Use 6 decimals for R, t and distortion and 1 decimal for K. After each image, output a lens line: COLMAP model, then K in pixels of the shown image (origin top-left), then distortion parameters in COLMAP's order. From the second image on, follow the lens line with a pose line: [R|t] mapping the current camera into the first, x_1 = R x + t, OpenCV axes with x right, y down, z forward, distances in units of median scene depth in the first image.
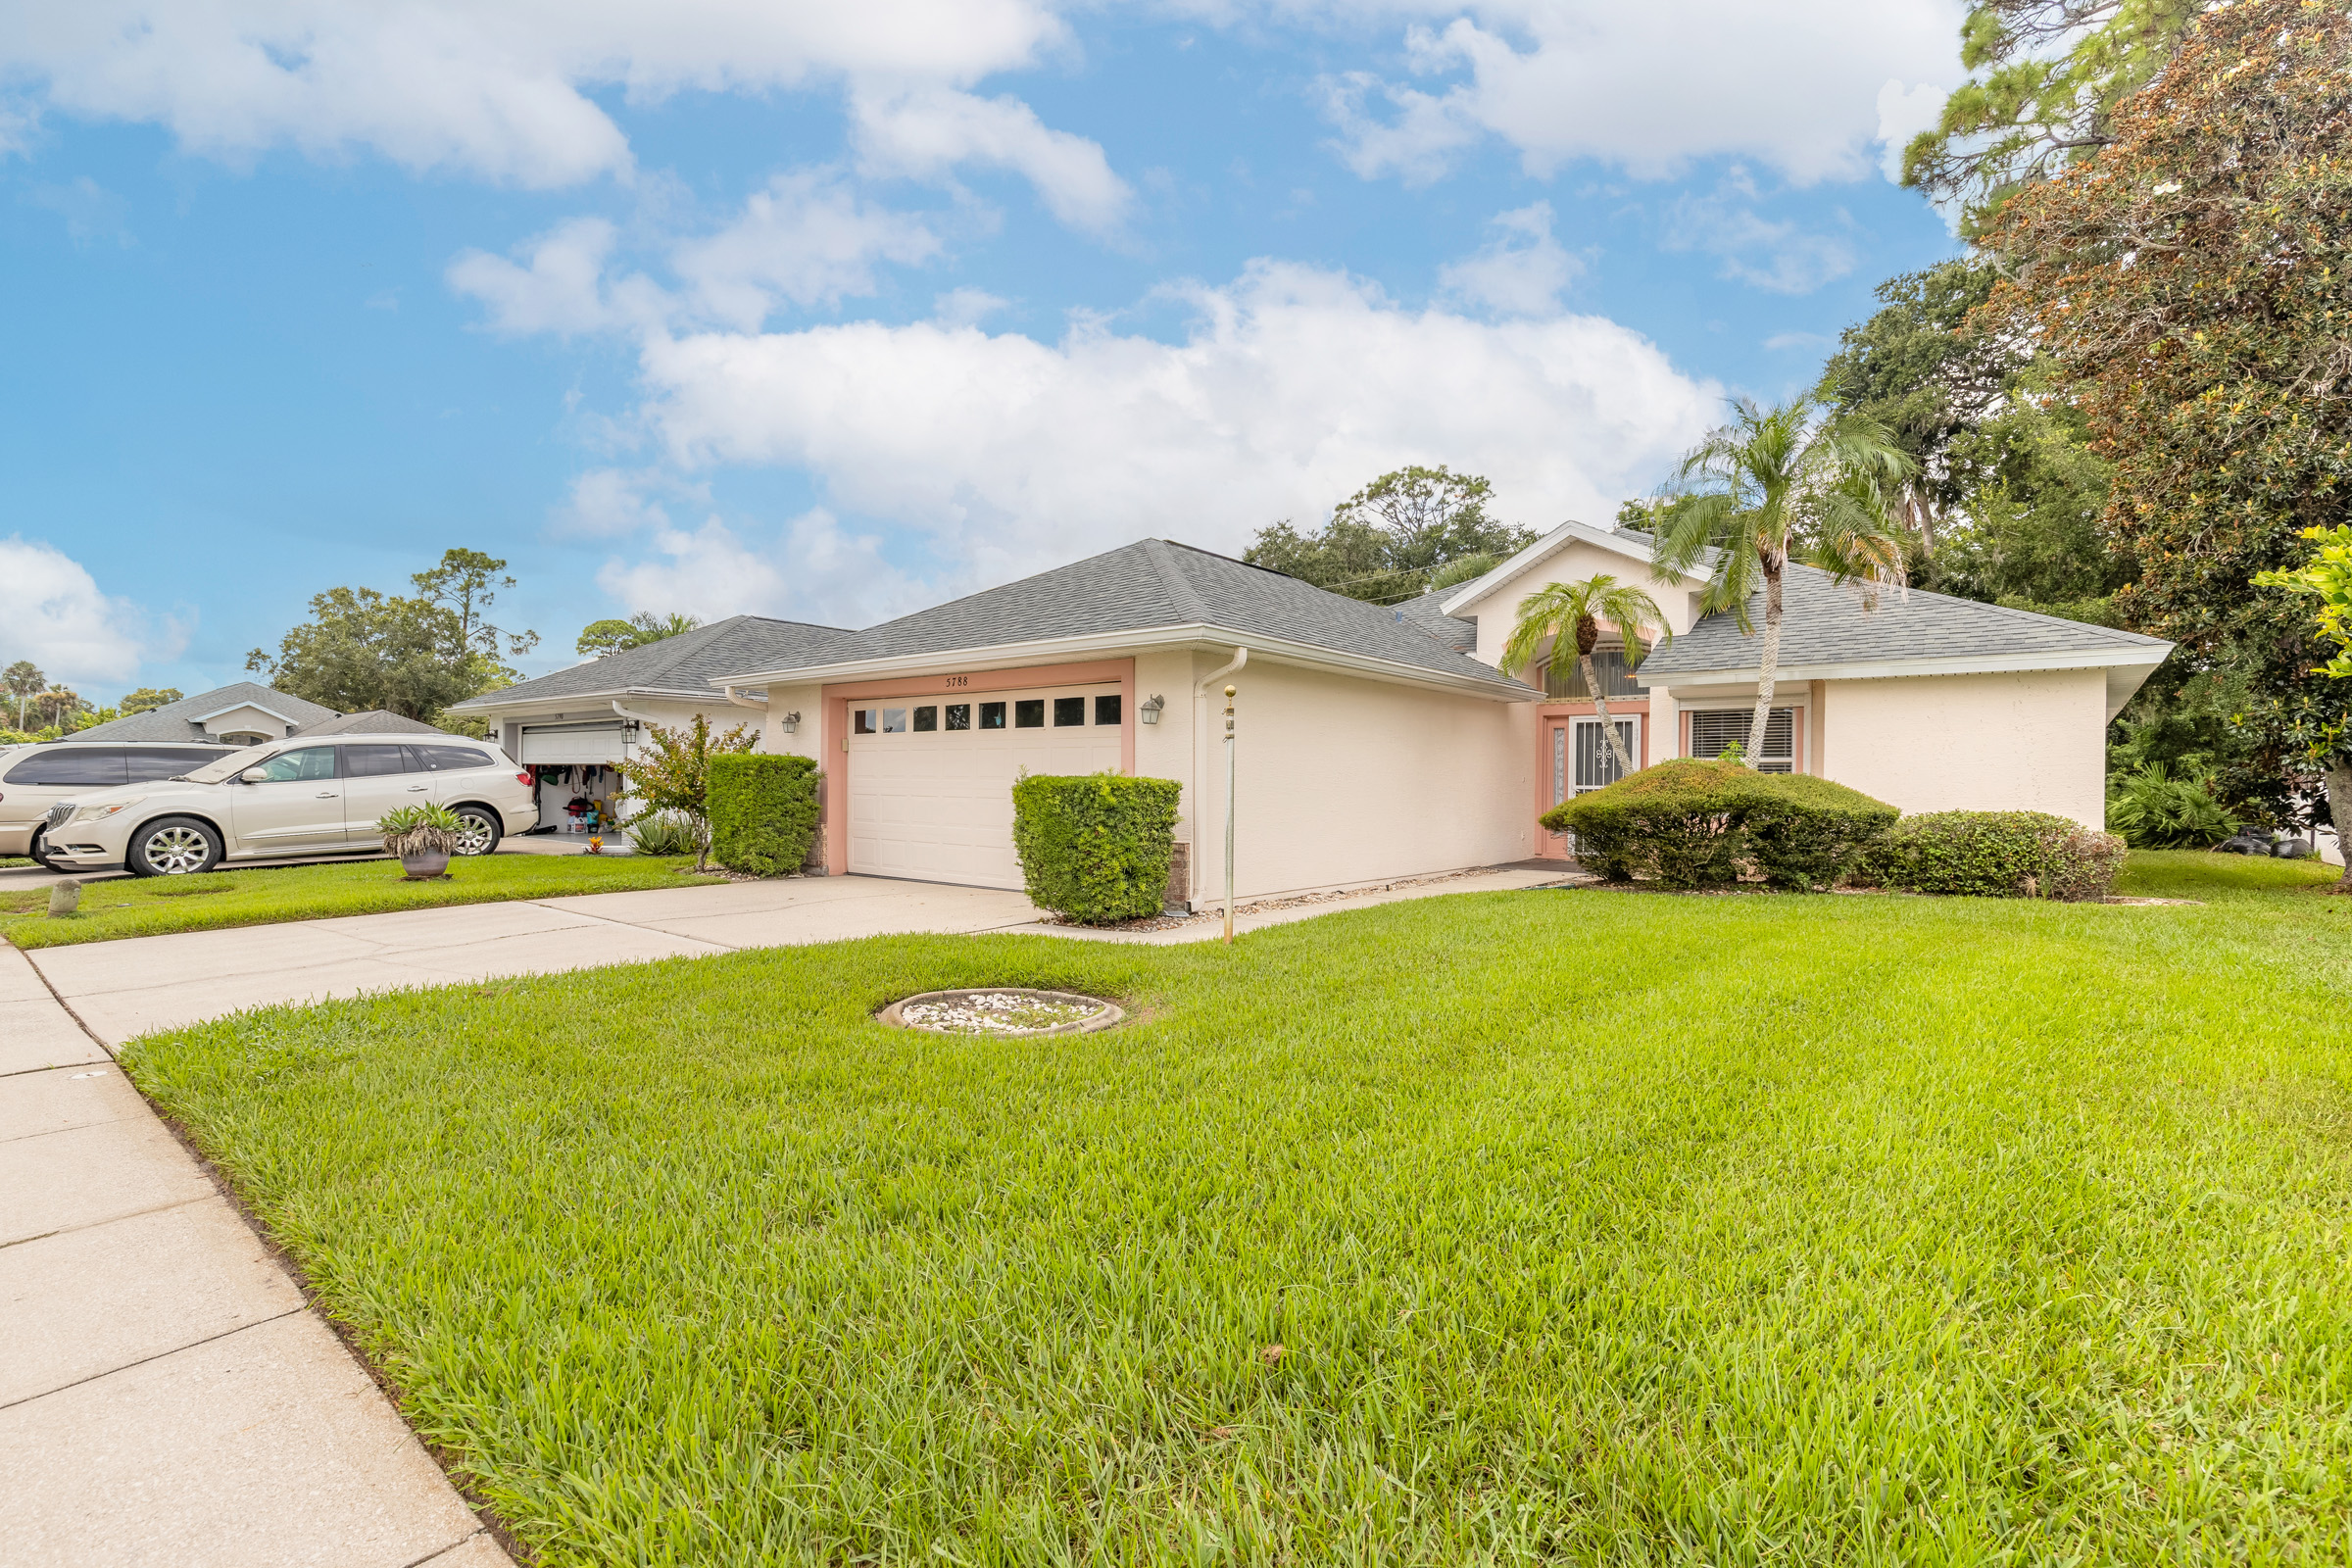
lens RADIAL K [[1056.7, 0, 1168.8], [0, 1056.7, 791.0], [0, 0, 1]] dist [0.007121, -0.001011]
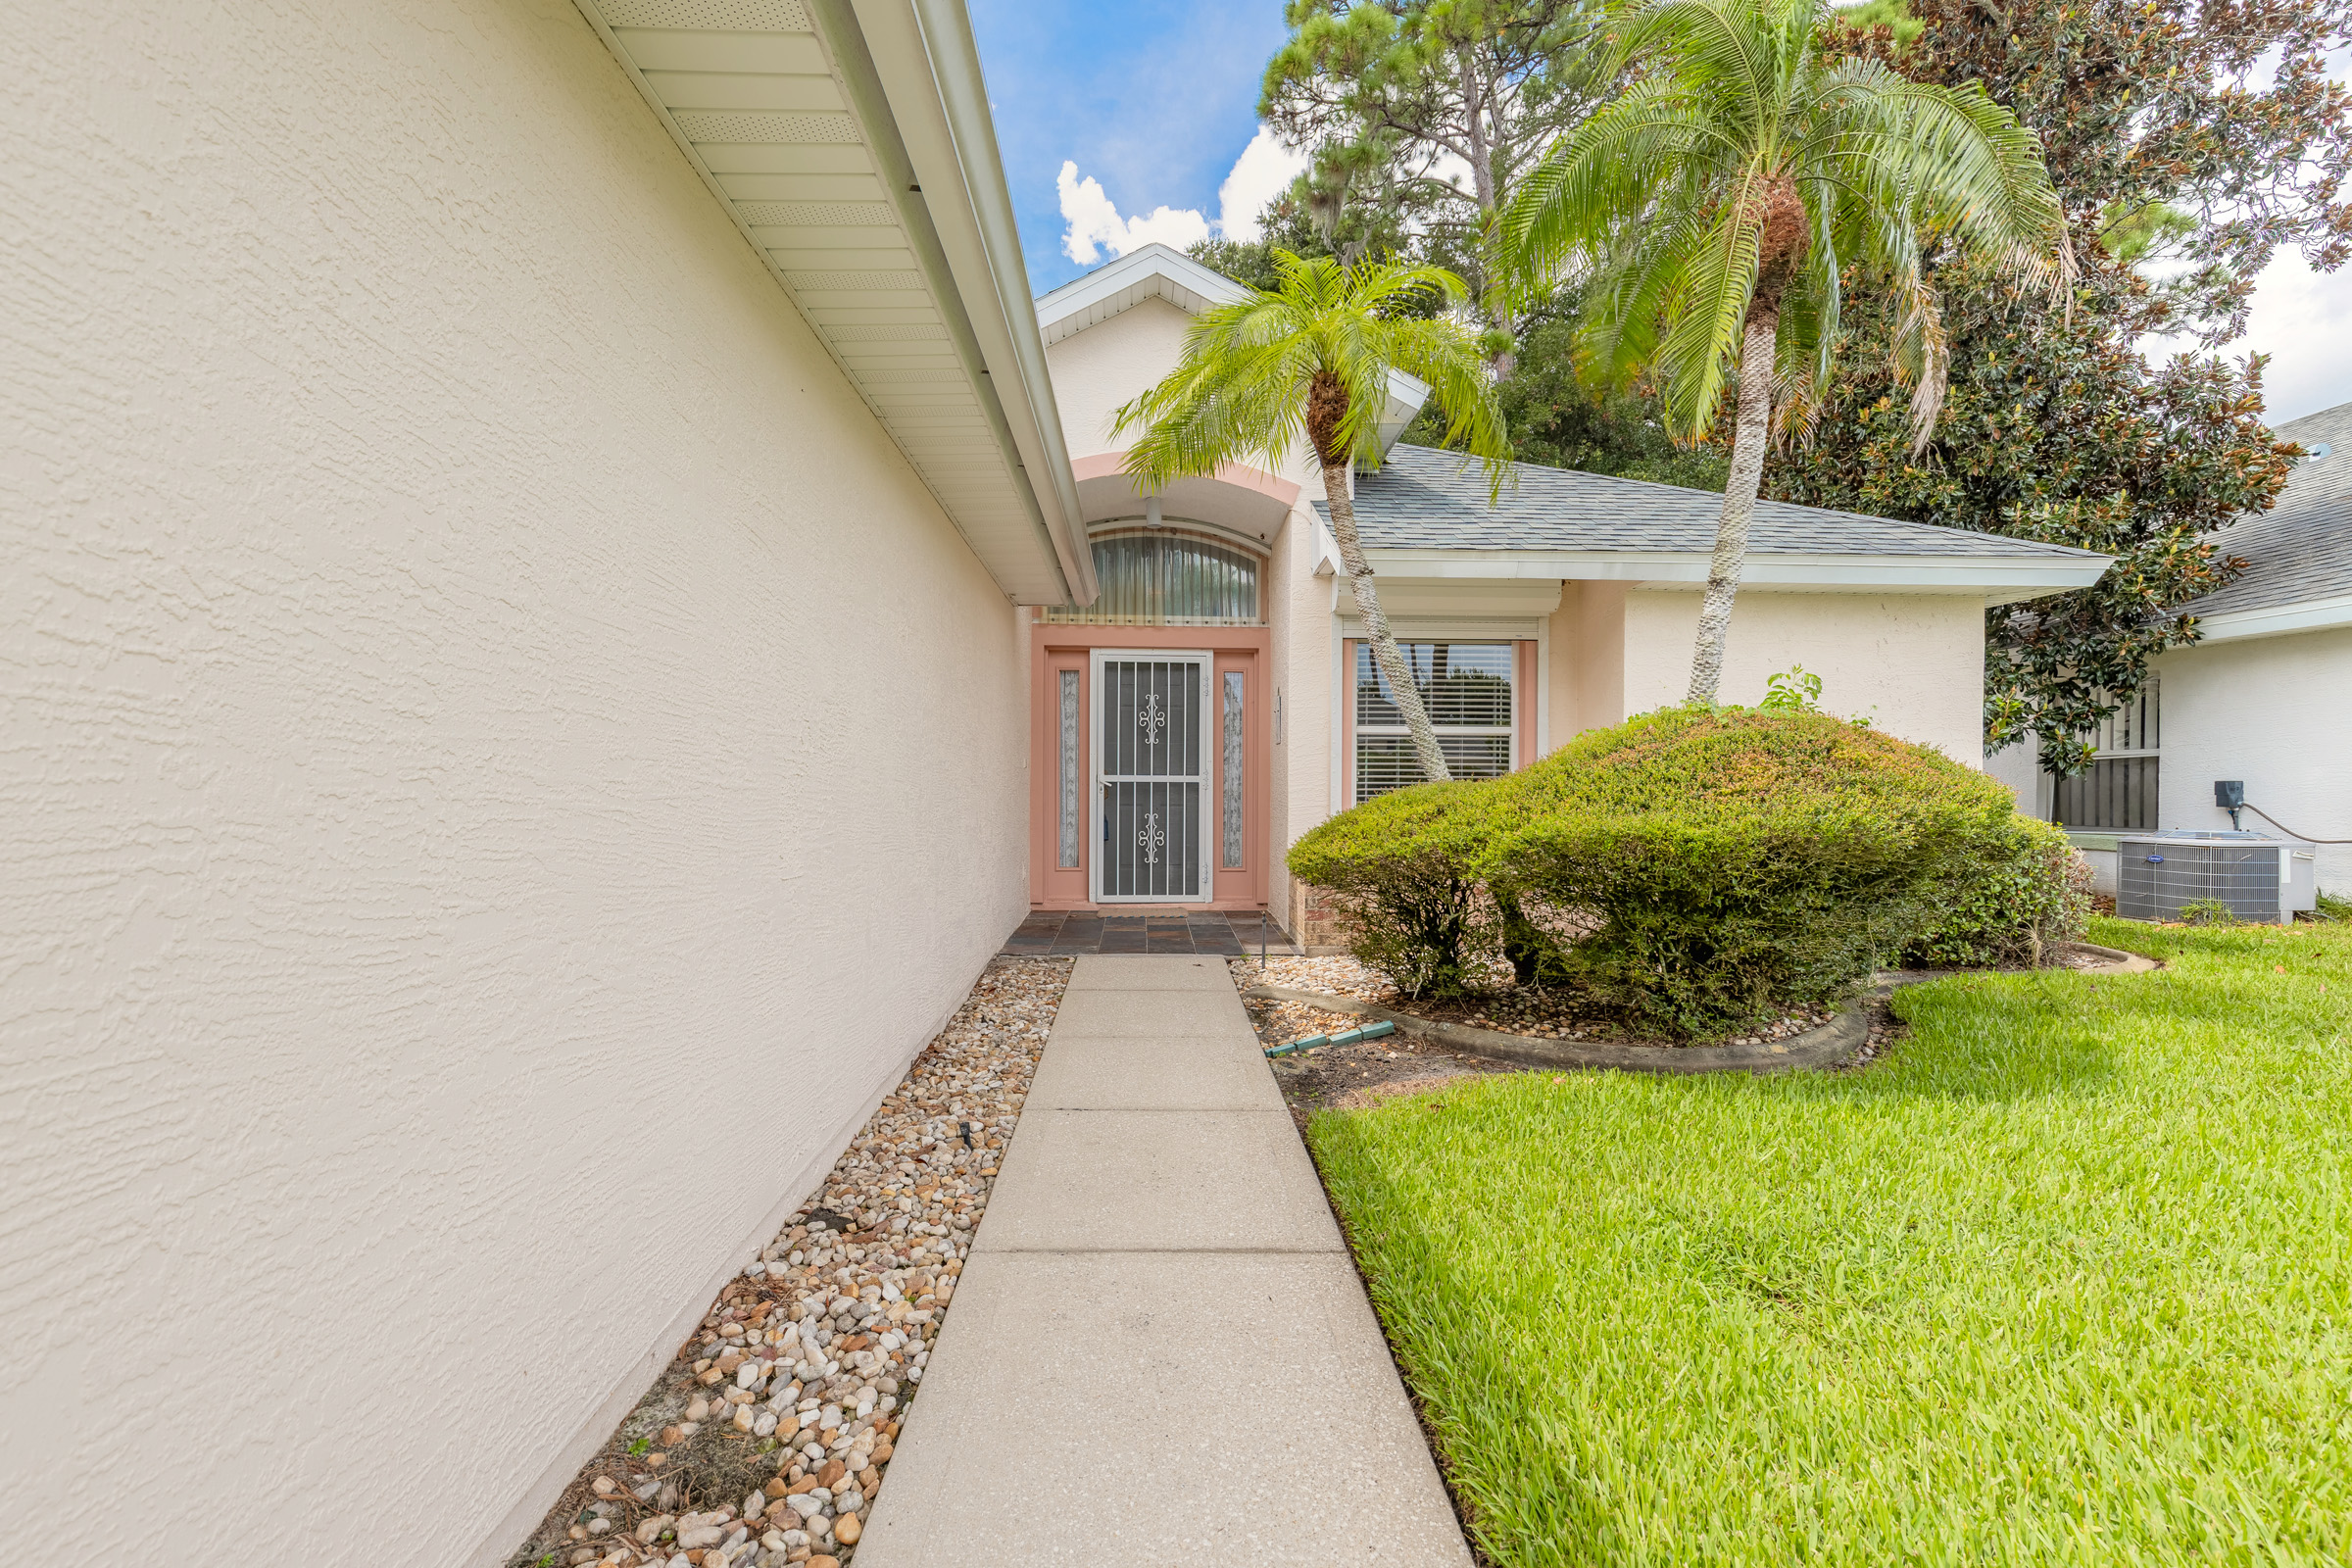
lens RADIAL K [[1104.9, 0, 1176.0], [0, 1104.9, 784.0], [0, 0, 1]] dist [0.002487, -0.000088]
pose [[0.750431, -0.005329, 0.660928, 0.037185], [0.004972, 0.999985, 0.002417, -0.002360], [-0.660930, 0.001472, 0.750446, 0.588032]]
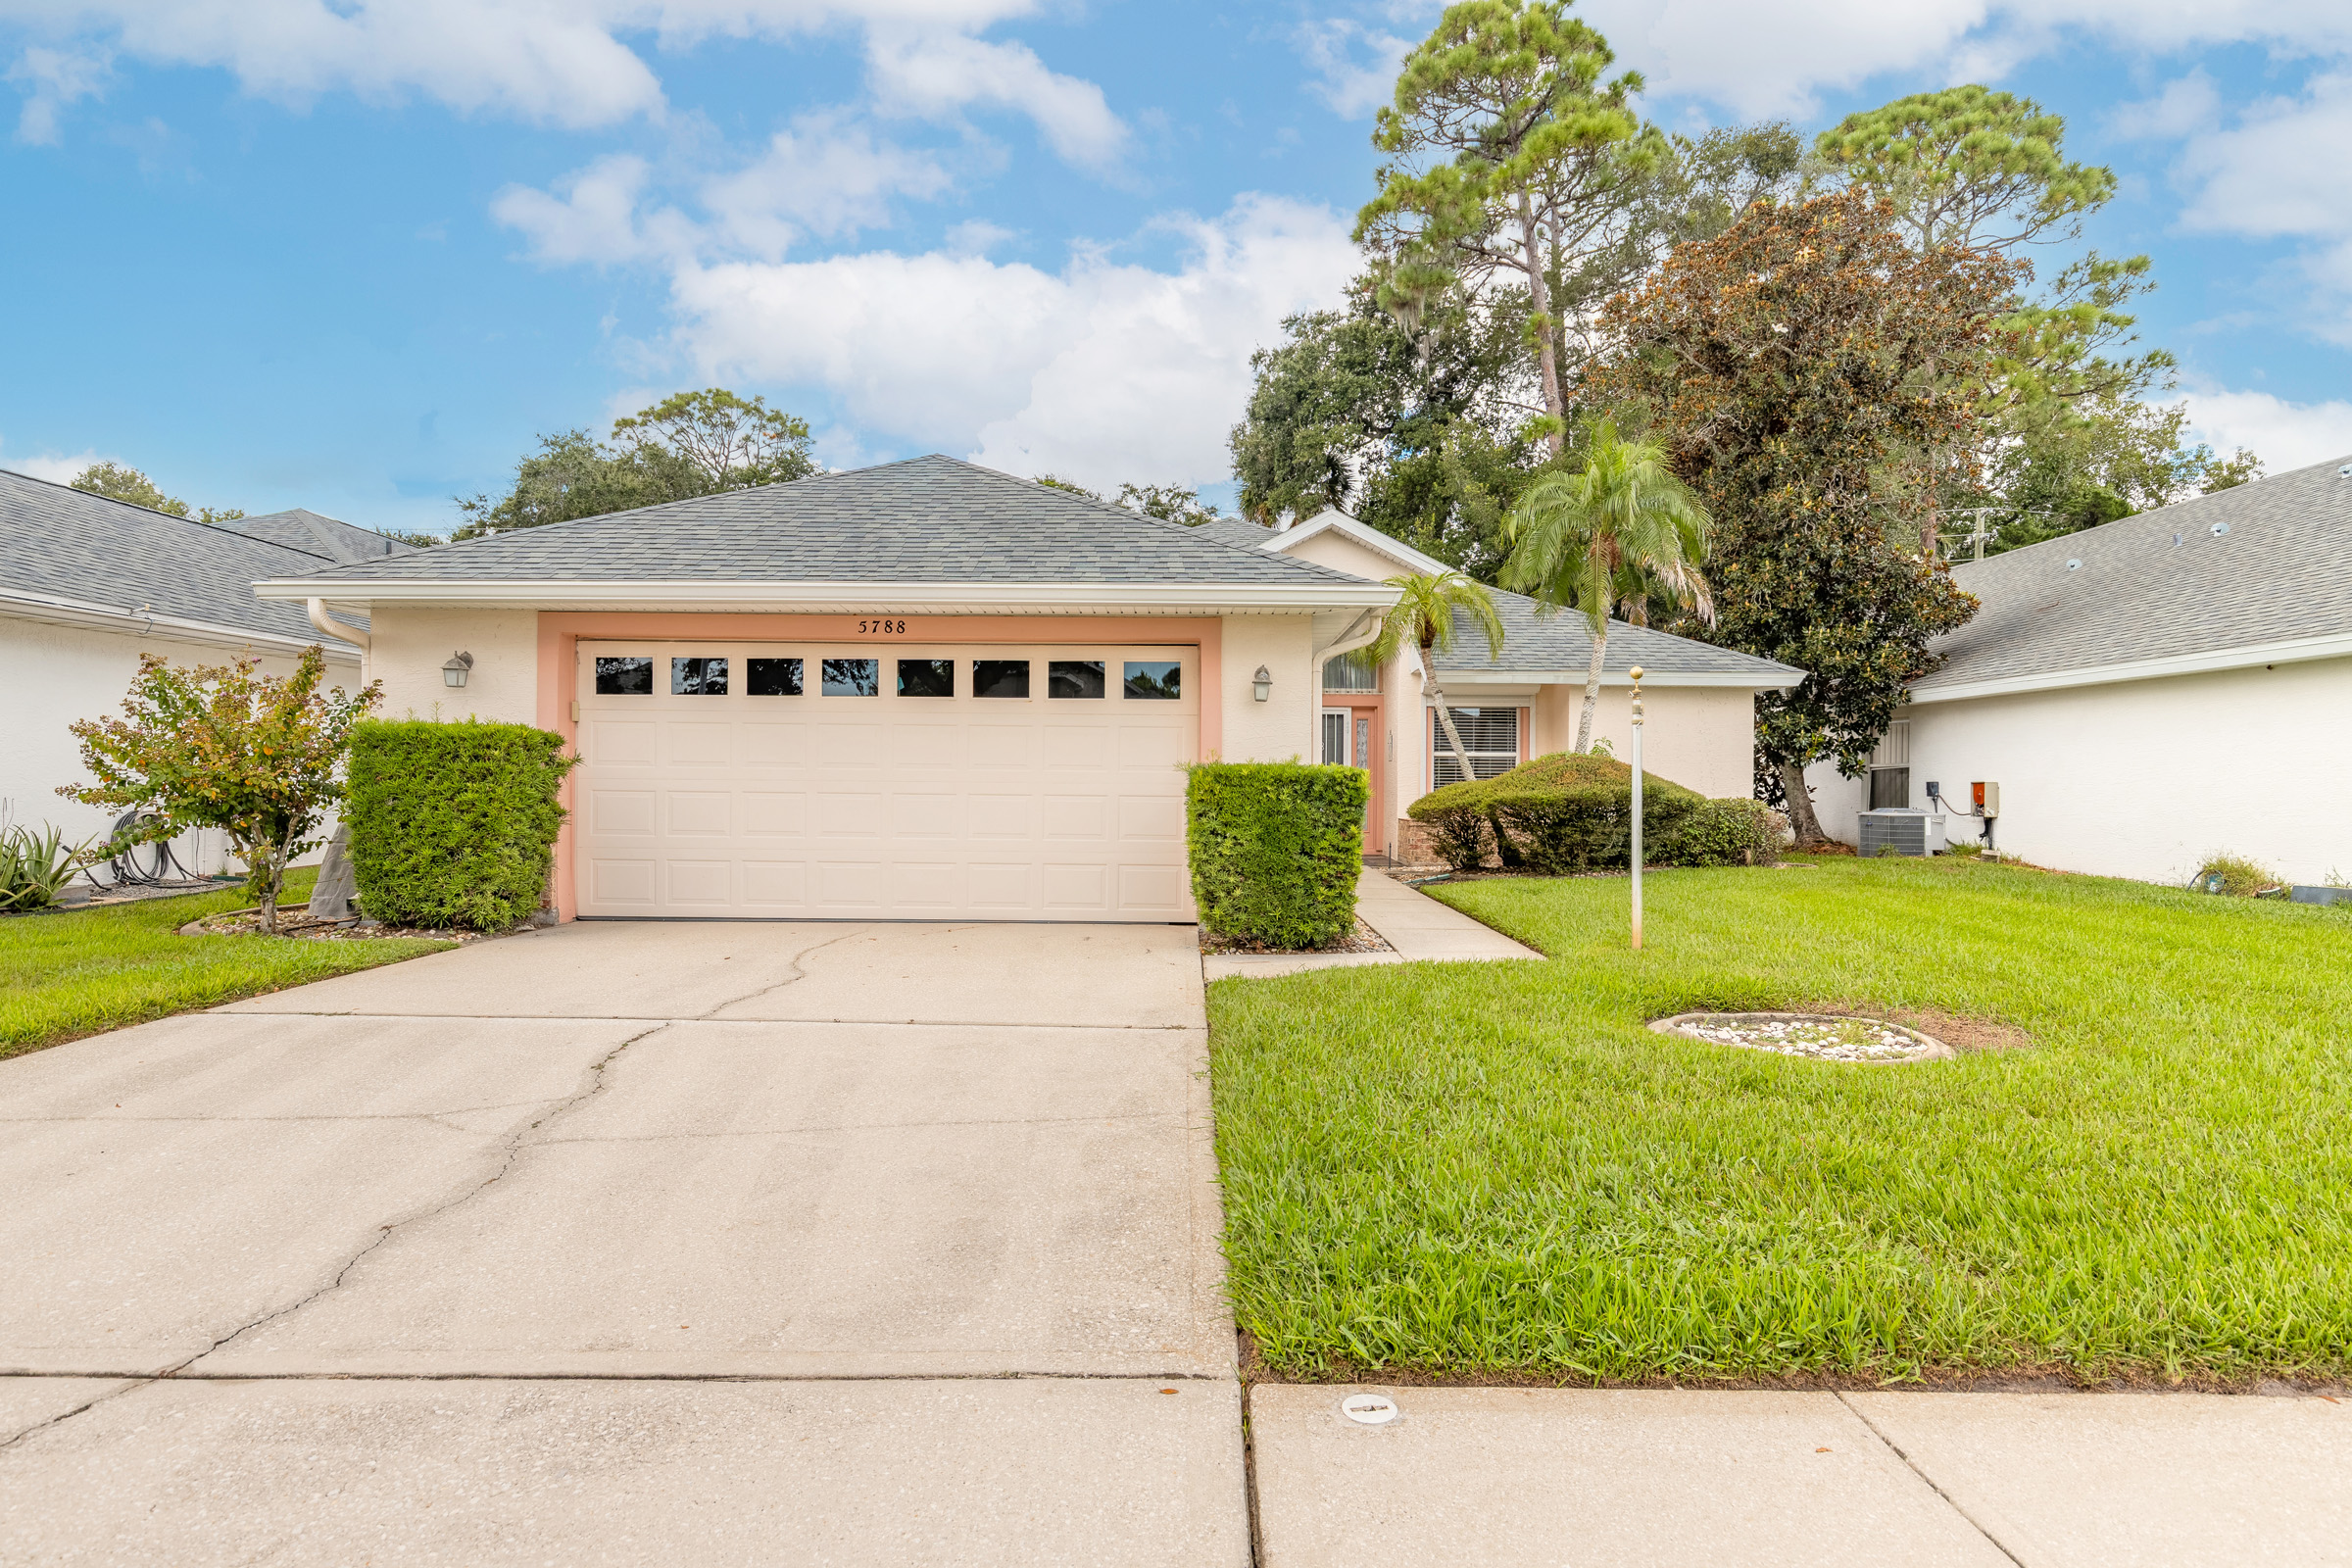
lens RADIAL K [[1217.6, 0, 1176.0], [0, 1217.6, 784.0], [0, 0, 1]] dist [0.004755, 0.000079]
pose [[0.777015, -0.002161, 0.629479, -0.438929], [0.002776, 0.999996, 0.000005, 0.000466], [-0.629476, 0.001743, 0.777018, 0.204673]]
